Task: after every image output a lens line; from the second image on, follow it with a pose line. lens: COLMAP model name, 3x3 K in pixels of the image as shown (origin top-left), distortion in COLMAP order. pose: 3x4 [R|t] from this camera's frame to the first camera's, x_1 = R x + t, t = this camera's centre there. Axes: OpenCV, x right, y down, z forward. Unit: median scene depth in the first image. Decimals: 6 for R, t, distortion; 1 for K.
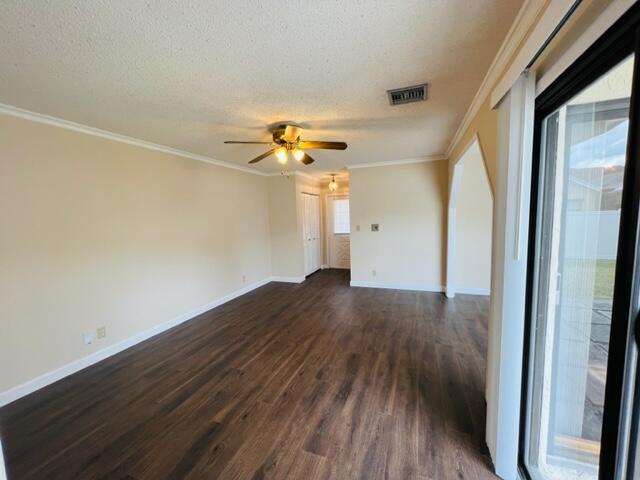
lens RADIAL K [[256.7, 0, 317.8], [0, 256.7, 242.3], [0, 0, 1]] dist [0.001873, -0.000511]
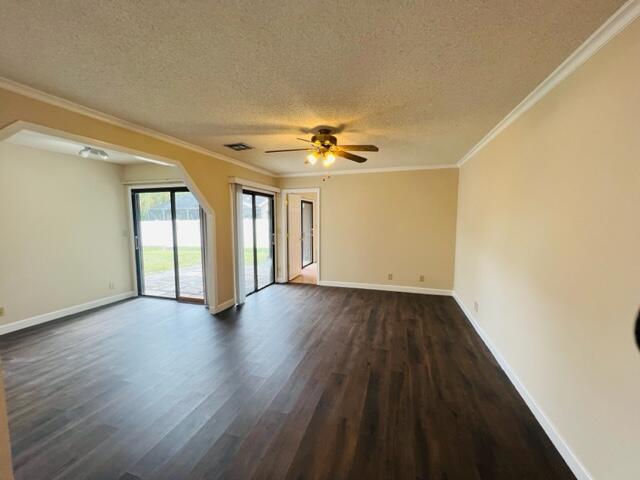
lens RADIAL K [[256.7, 0, 323.2], [0, 256.7, 243.0], [0, 0, 1]] dist [0.001873, -0.000511]
pose [[-0.996965, 0.039795, -0.066917, -0.034898], [0.025981, 0.980281, 0.195892, -0.207278], [0.073393, 0.193559, -0.978340, 2.040472]]
